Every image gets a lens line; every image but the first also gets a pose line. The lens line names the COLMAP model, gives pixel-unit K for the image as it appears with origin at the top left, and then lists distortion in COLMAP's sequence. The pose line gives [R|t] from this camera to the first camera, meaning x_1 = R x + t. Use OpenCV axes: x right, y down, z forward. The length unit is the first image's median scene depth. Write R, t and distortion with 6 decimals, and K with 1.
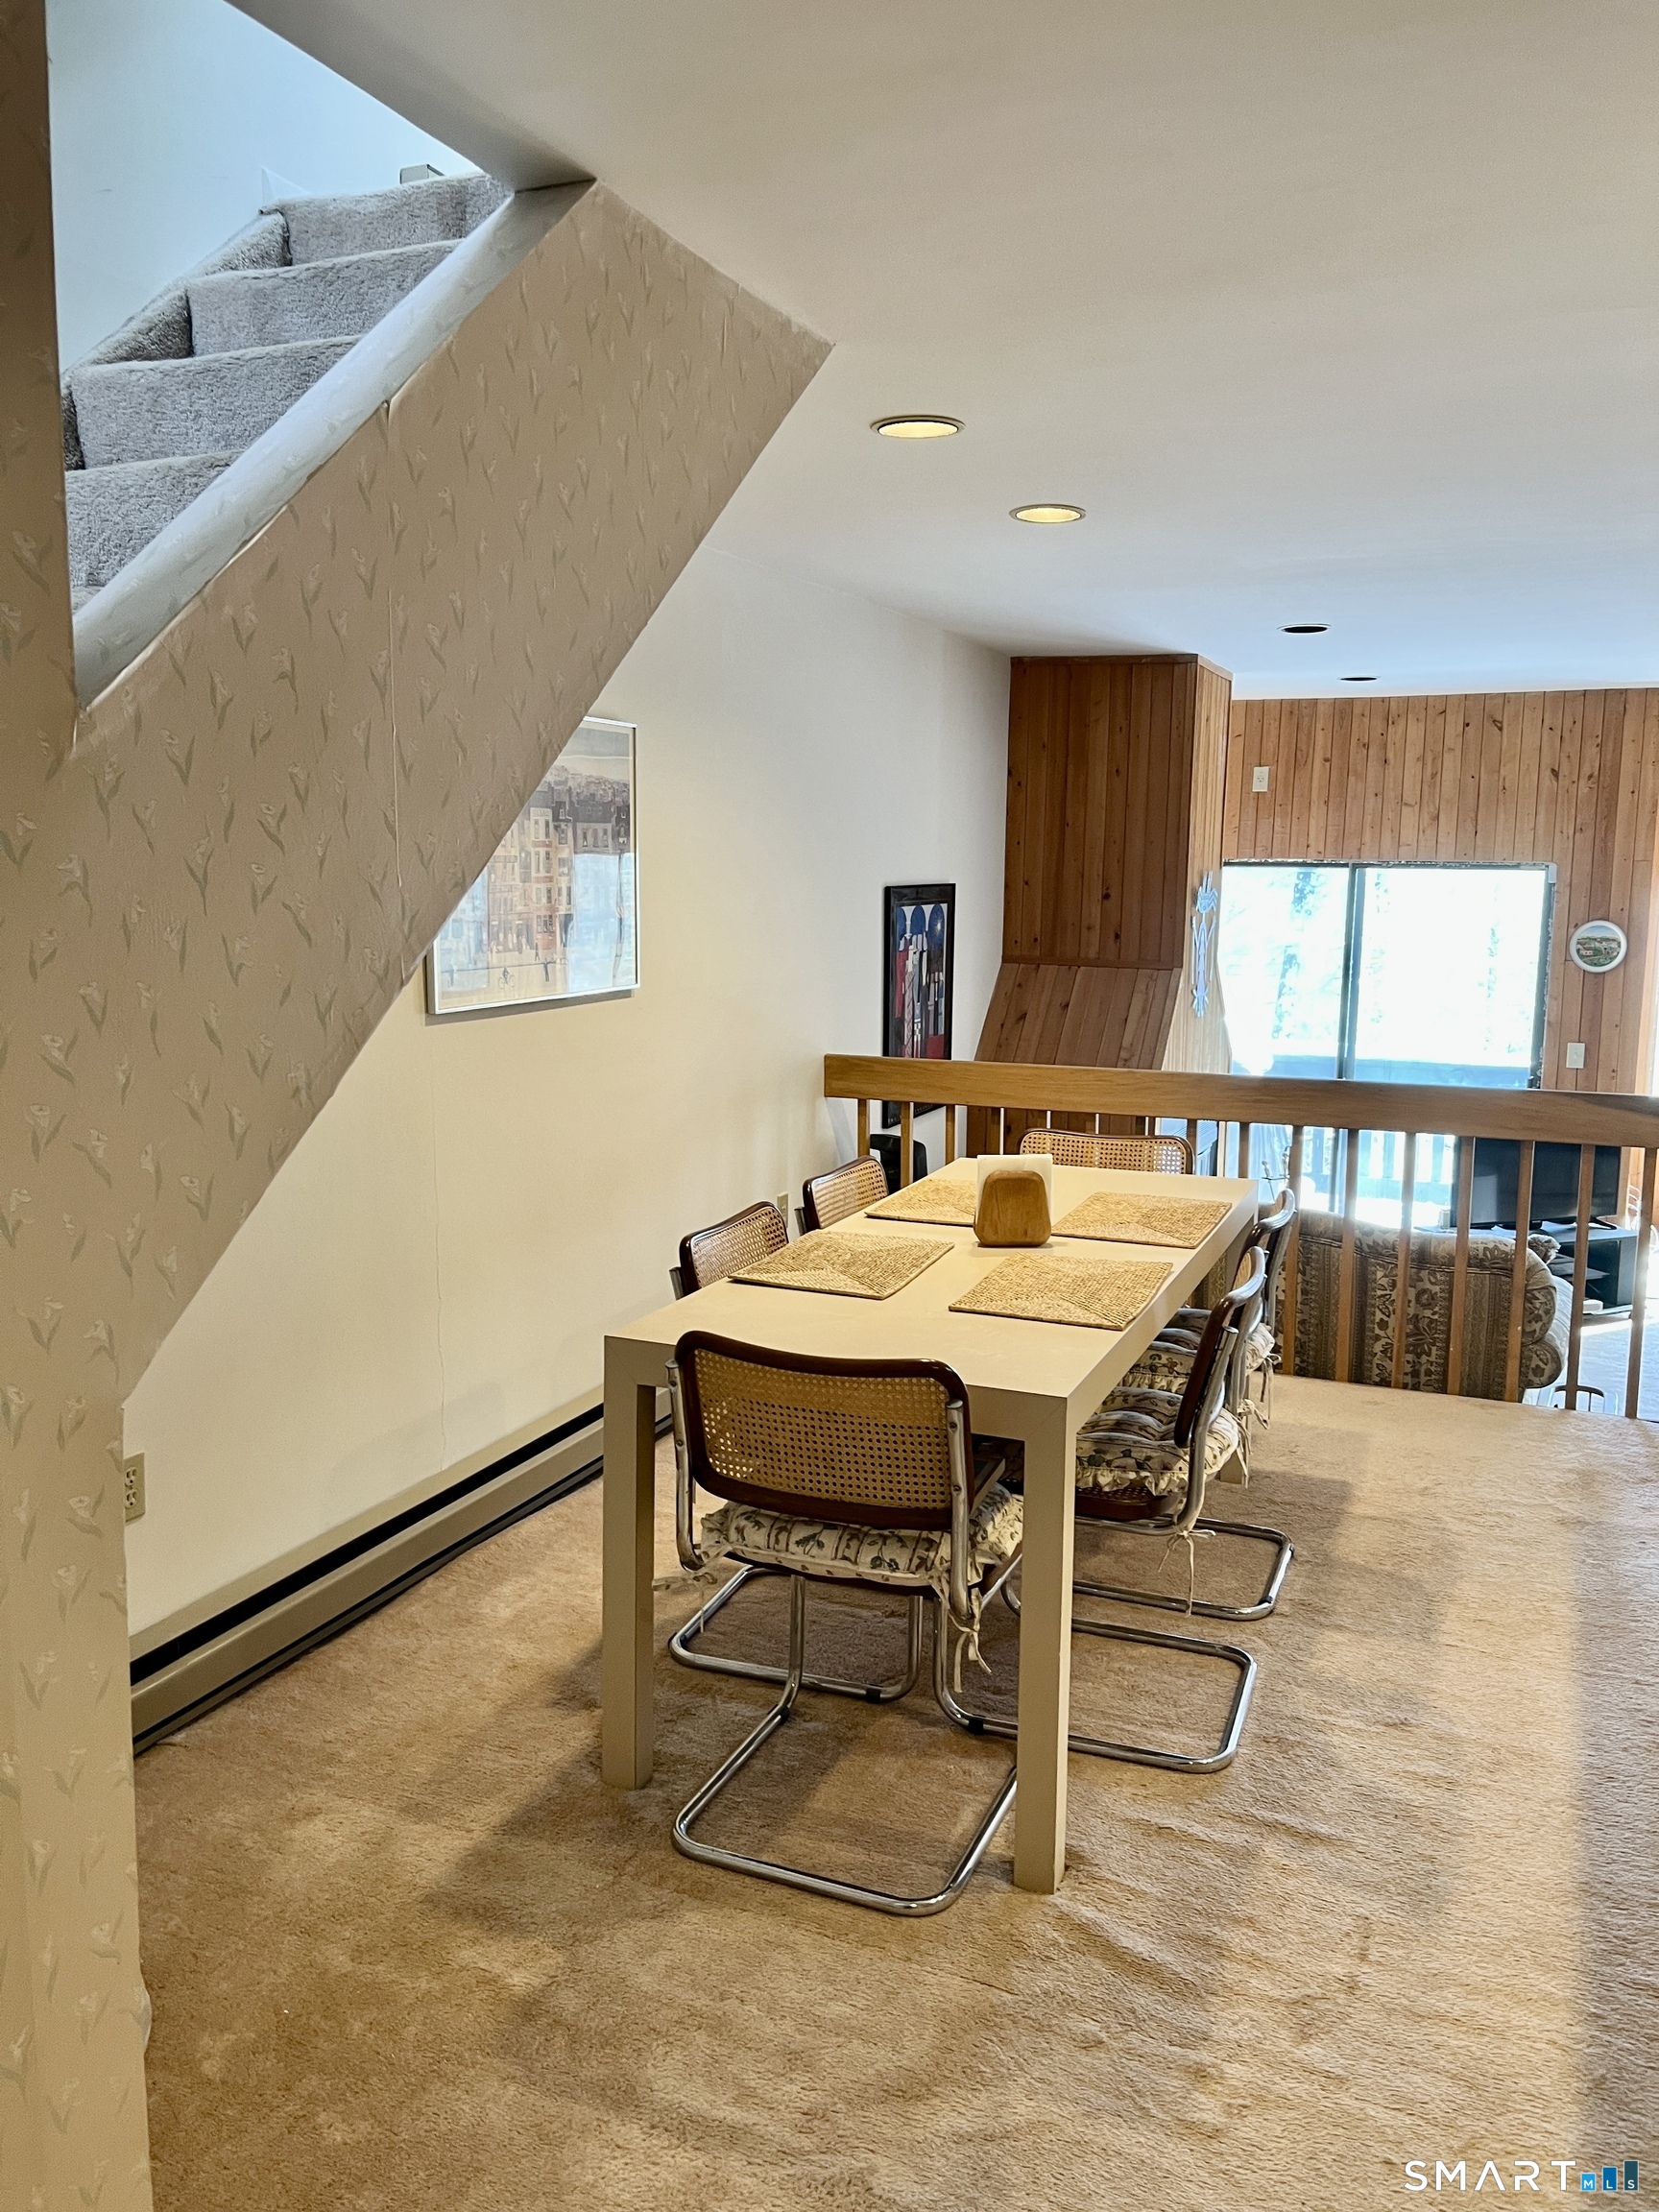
lens RADIAL K [[1686.1, 0, 859.7], [0, 1686.1, 1112.7], [0, 0, 1]] dist [0.054435, -0.063567]
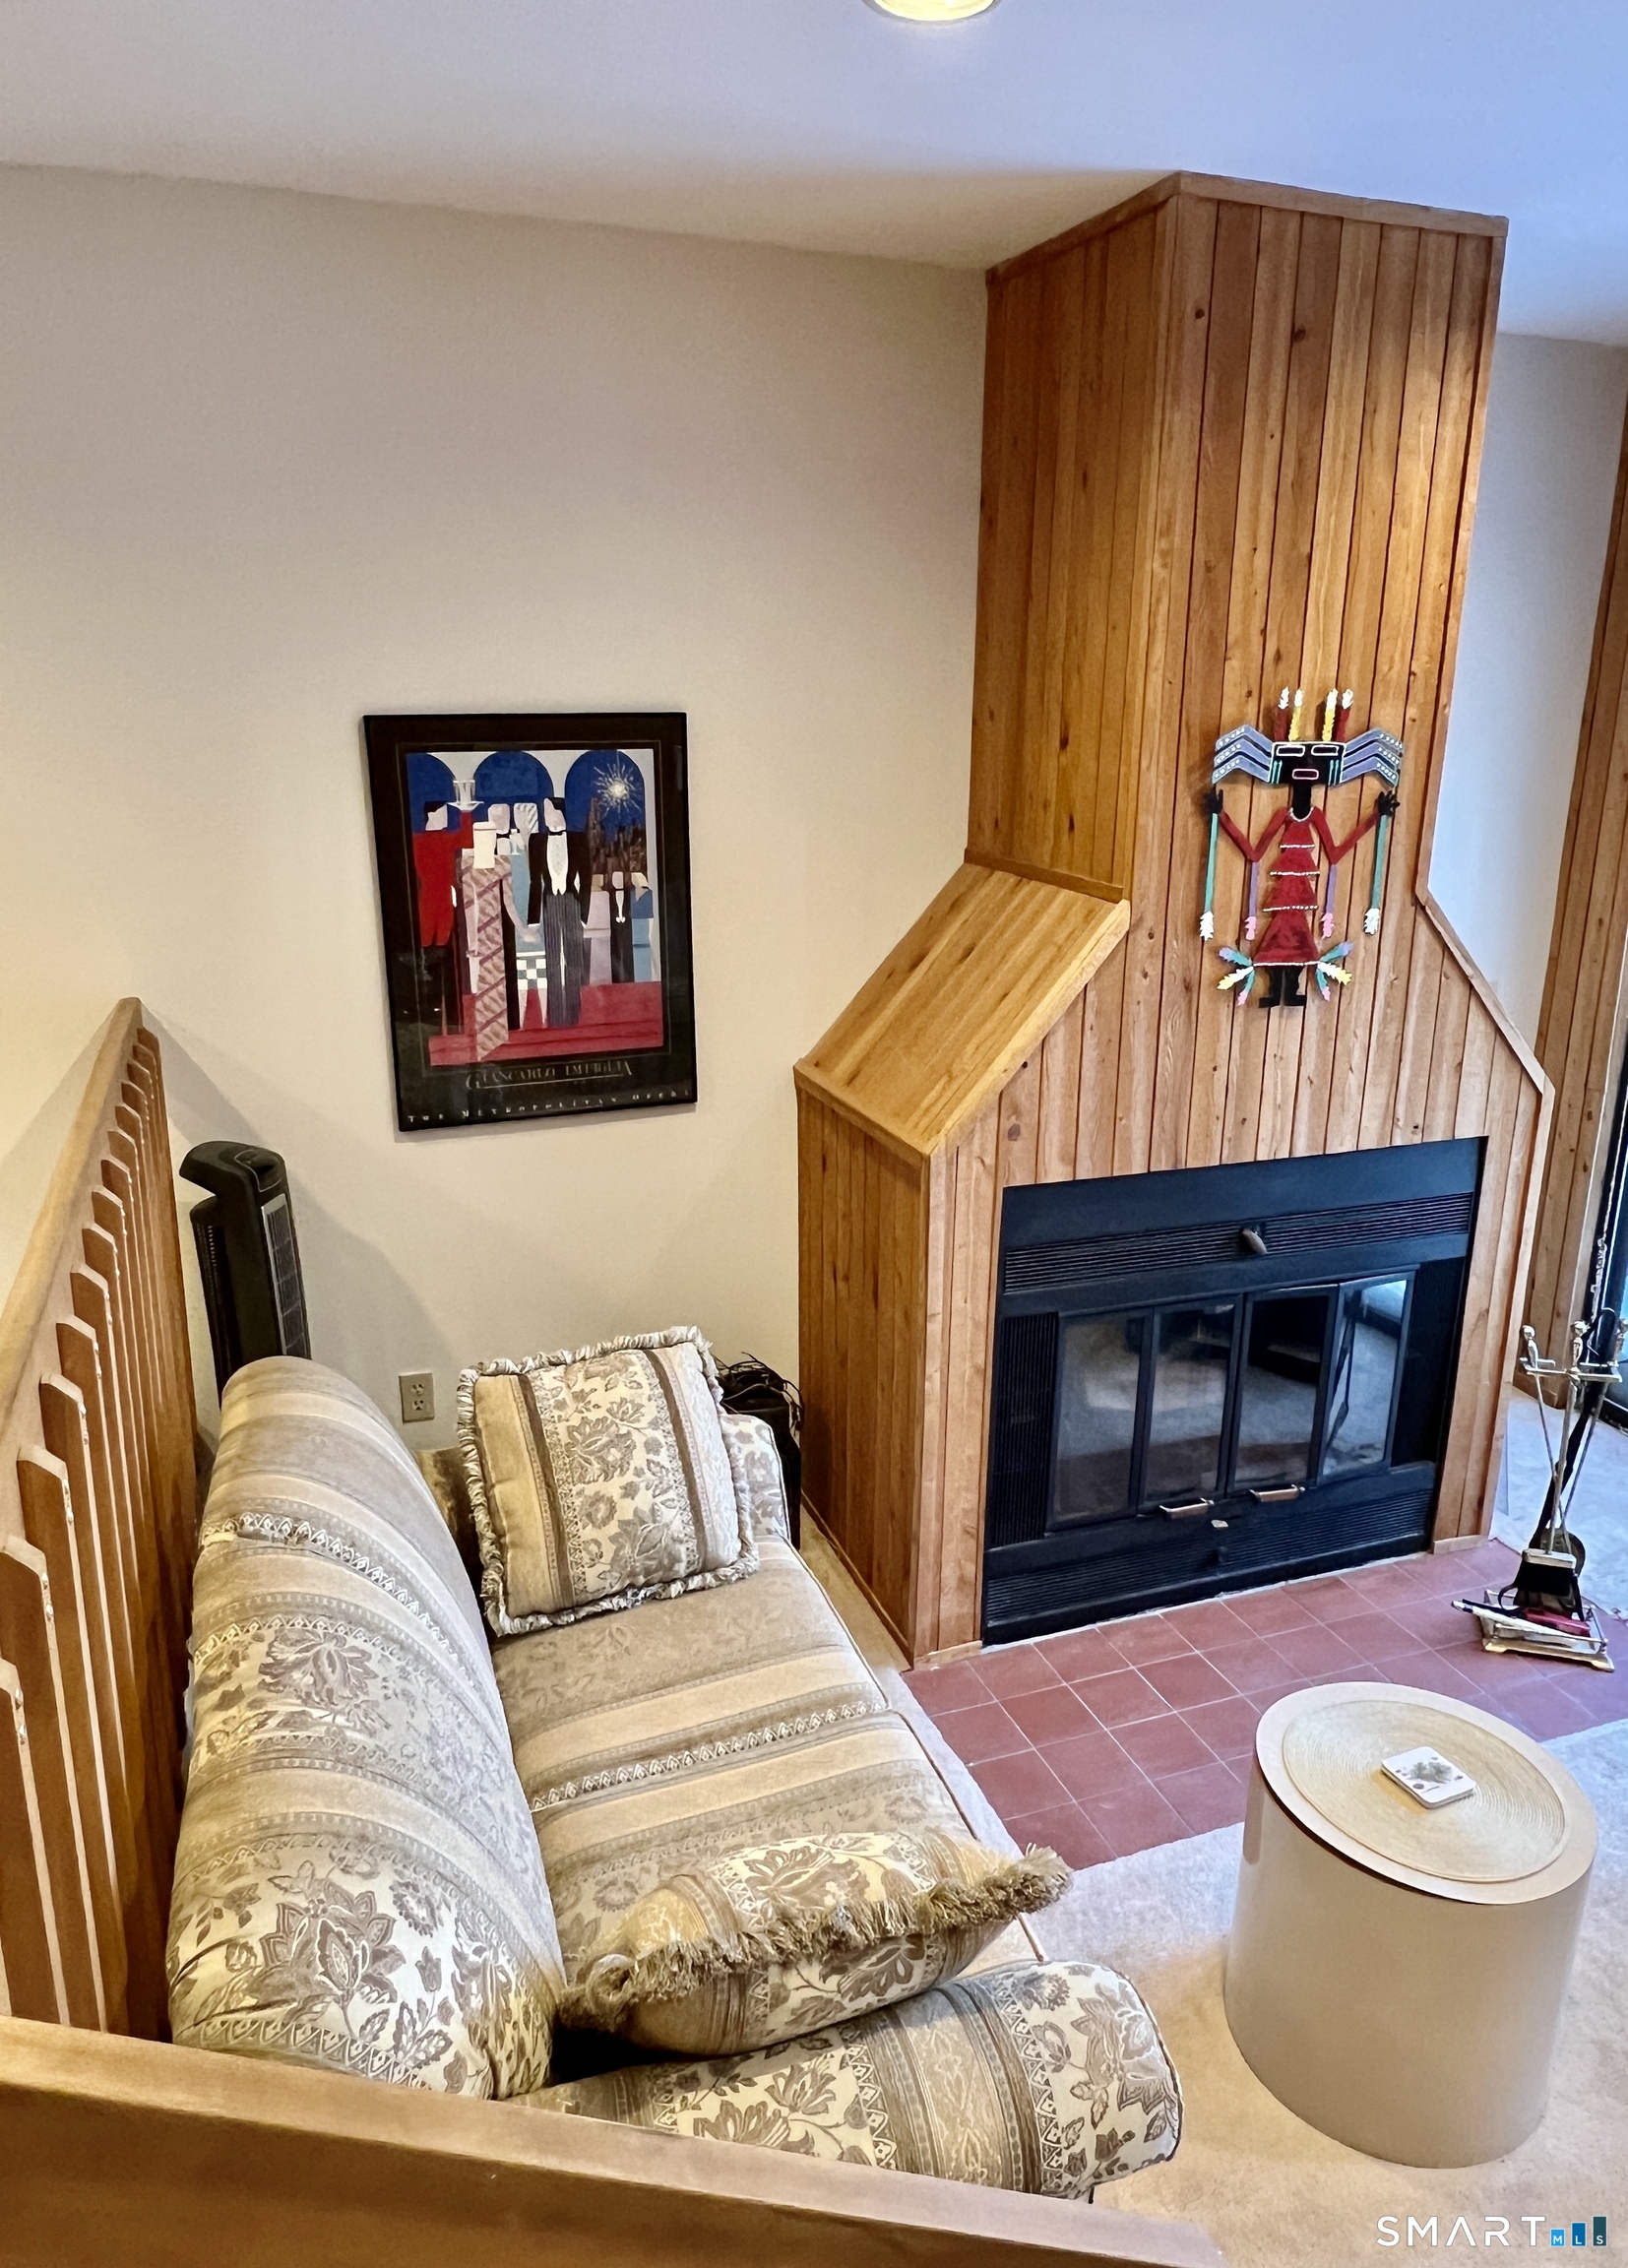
lens RADIAL K [[1542.3, 0, 832.8], [0, 1542.3, 1122.9], [0, 0, 1]] dist [0.004950, -0.008831]
pose [[0.692441, 0.188897, -0.696307, 0.382848], [-0.103396, 0.981136, 0.163344, -0.074712], [0.714027, -0.041111, 0.698910, 0.550189]]
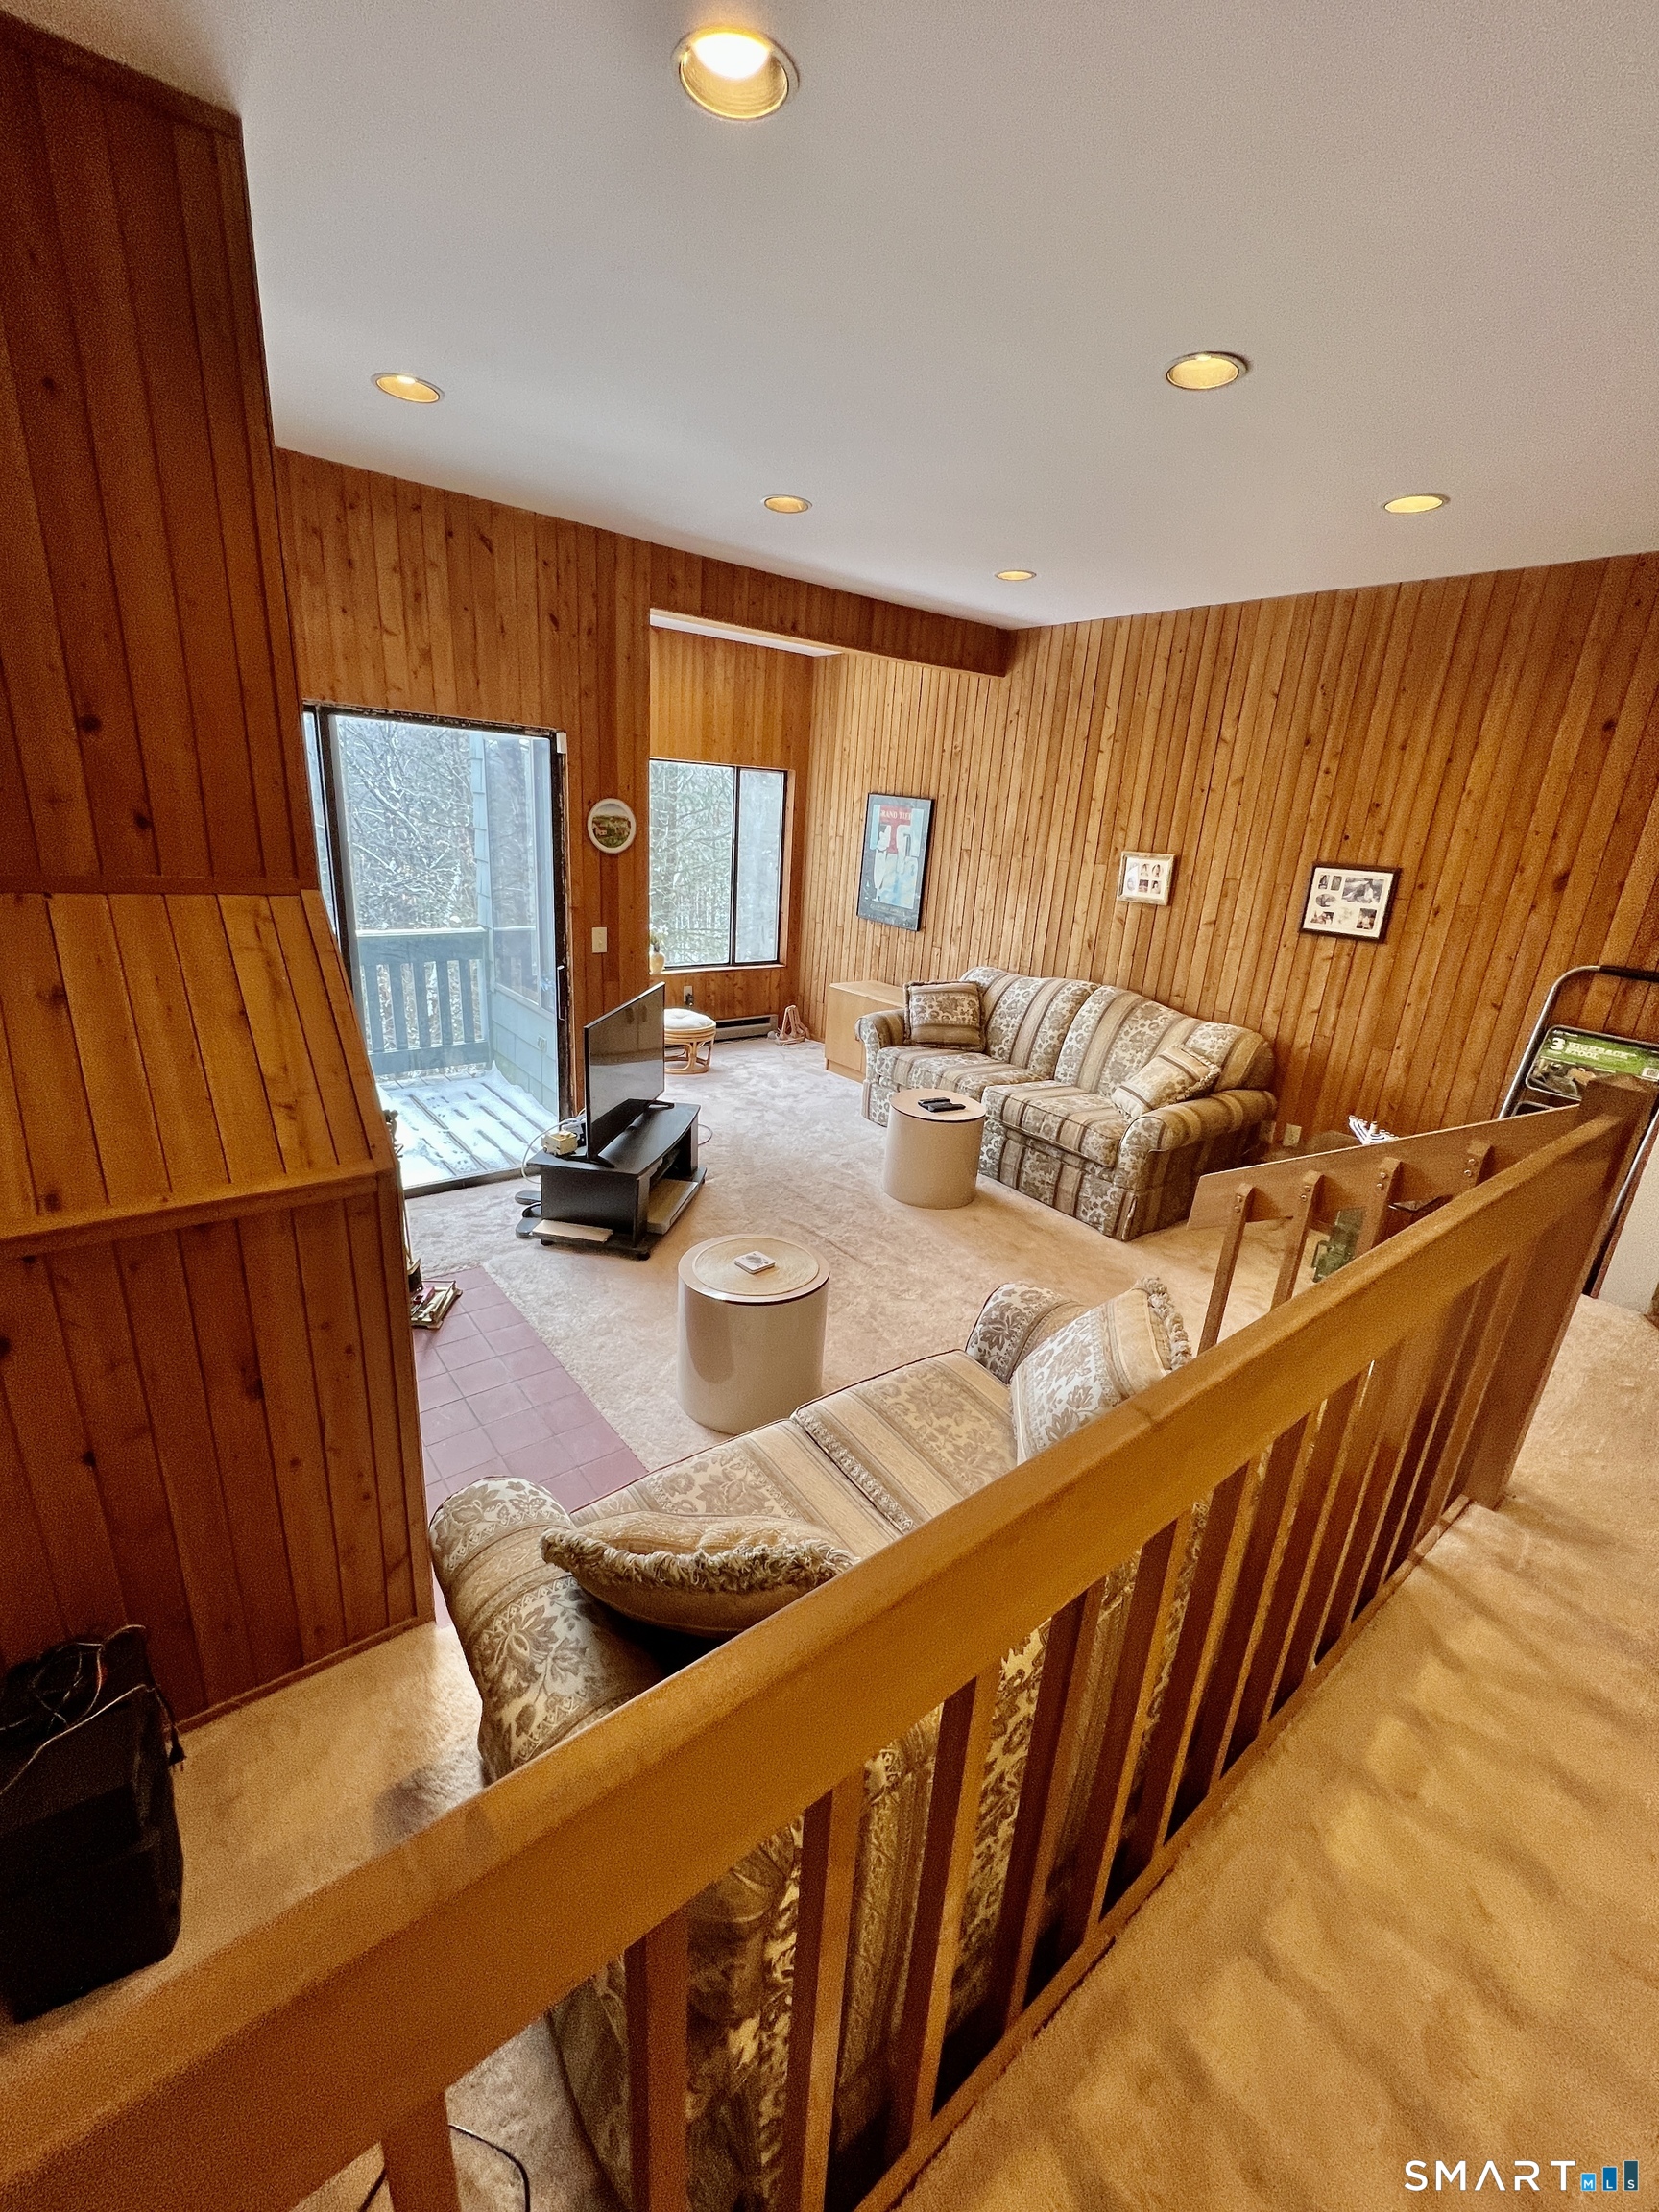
lens RADIAL K [[901.6, 0, 827.0], [0, 901.6, 1108.7], [0, 0, 1]] dist [-0.000405, -0.000021]
pose [[0.480777, -0.265217, 0.835771, 0.018443], [0.058253, 0.960715, 0.271355, -0.074931], [-0.874906, -0.081775, 0.477339, 0.629999]]
